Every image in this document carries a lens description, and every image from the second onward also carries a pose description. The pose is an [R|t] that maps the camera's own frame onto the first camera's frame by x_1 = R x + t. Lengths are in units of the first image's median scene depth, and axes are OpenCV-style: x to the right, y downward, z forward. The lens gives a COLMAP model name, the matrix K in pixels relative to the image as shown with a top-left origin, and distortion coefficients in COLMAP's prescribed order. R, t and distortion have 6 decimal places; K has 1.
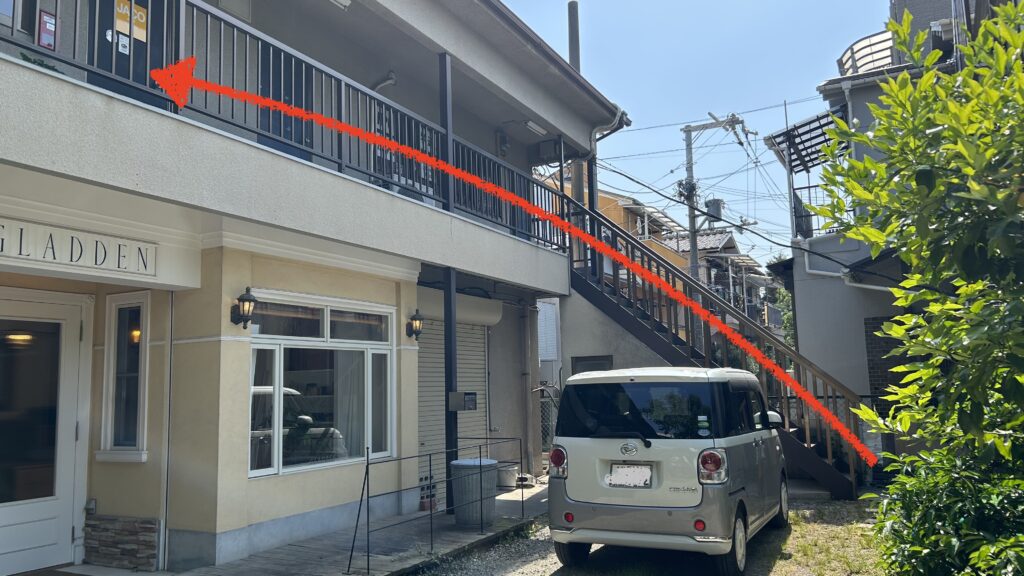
lens RADIAL K [[770.3, 0, 516.3], [0, 770.3, 289.0], [0, 0, 1]] dist [0.043394, -0.041725]
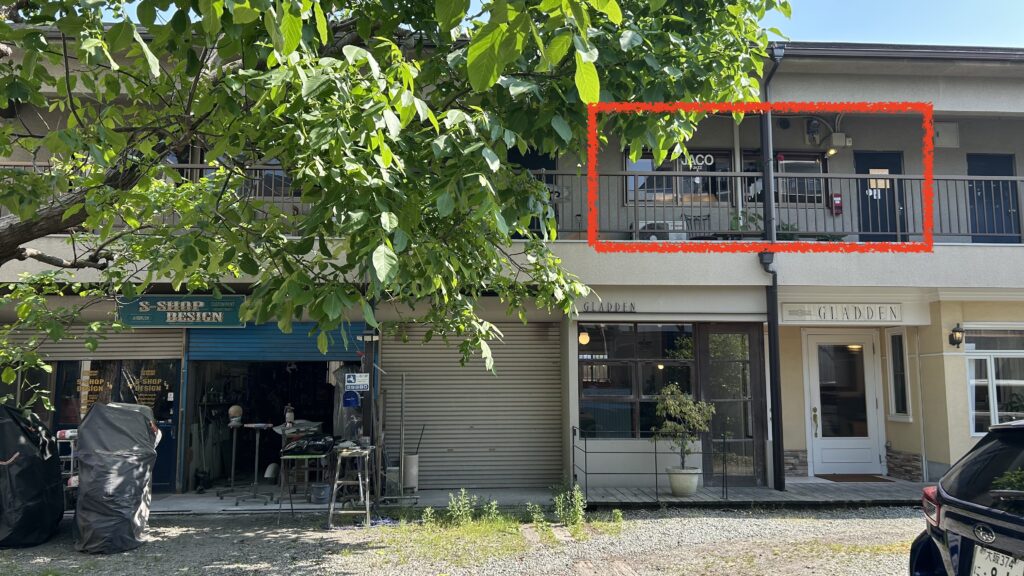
lens RADIAL K [[770.3, 0, 516.3], [0, 770.3, 289.0], [0, 0, 1]] dist [0.043394, -0.041725]
pose [[0.527090, -0.076049, -0.846400, 0.573034], [0.093777, 0.995110, -0.031011, -0.111931], [0.844619, -0.063027, 0.531644, -0.692710]]
